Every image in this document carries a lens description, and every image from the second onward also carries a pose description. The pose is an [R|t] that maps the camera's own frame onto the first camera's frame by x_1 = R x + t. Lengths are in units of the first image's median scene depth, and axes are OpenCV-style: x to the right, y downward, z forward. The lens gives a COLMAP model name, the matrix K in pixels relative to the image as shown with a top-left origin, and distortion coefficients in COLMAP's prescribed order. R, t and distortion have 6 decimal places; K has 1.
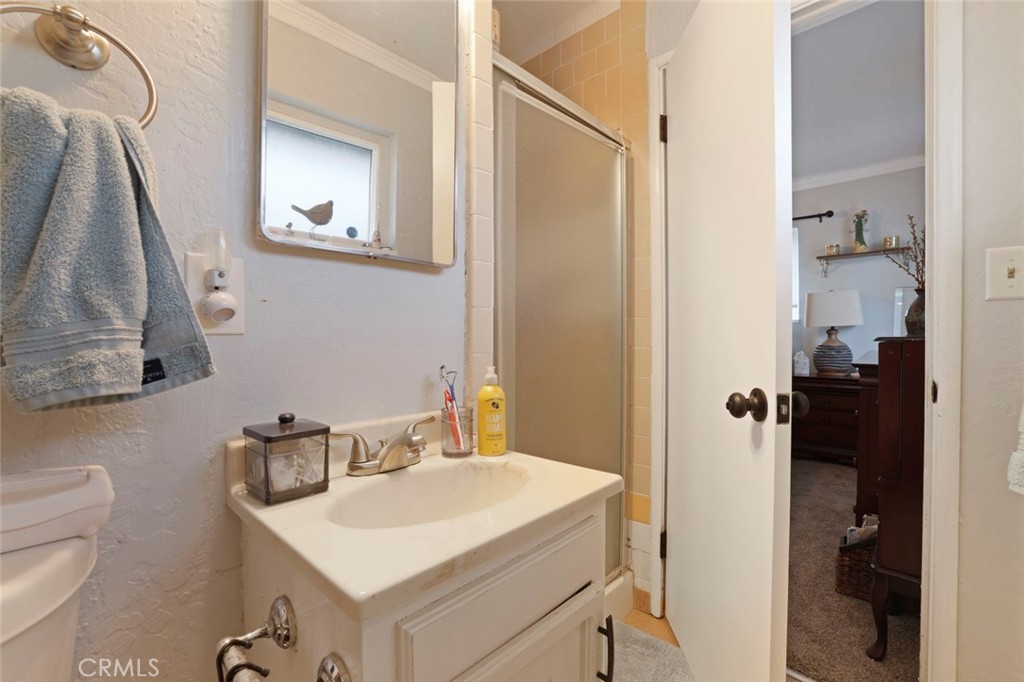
lens RADIAL K [[445.6, 0, 506.5], [0, 445.6, 338.0], [0, 0, 1]] dist [-0.028897, 0.007145]
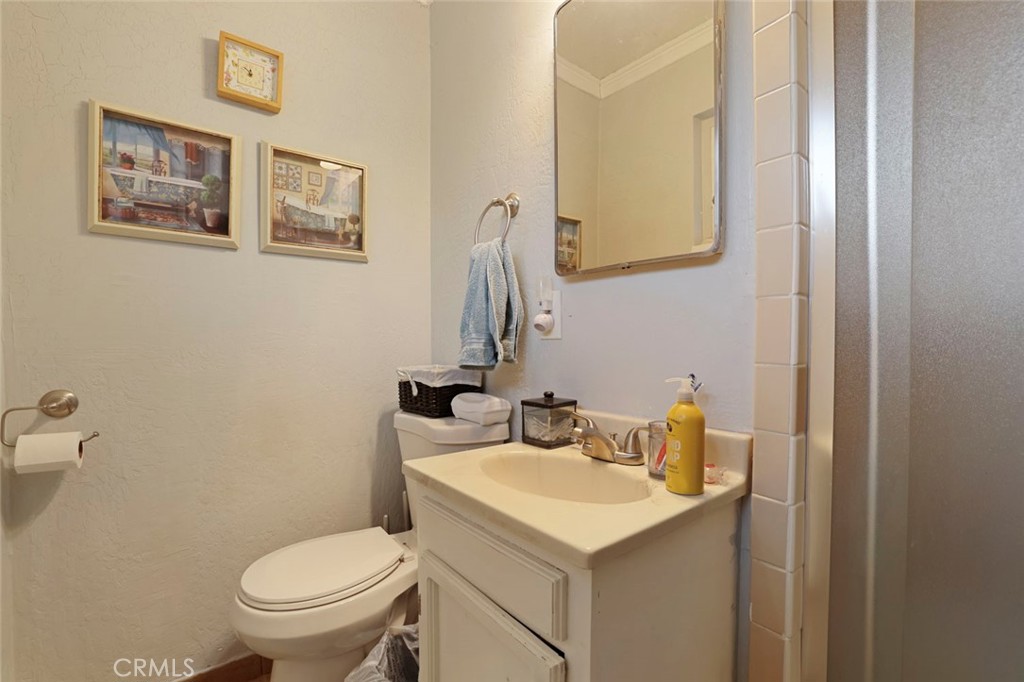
lens RADIAL K [[445.6, 0, 507.0], [0, 445.6, 344.6], [0, 0, 1]] dist [-0.028897, 0.007145]
pose [[-0.146384, 0.010538, -0.989172, 1.050759], [0.003661, 0.999942, 0.010111, -0.005003], [0.989221, -0.002141, -0.146414, 1.100809]]
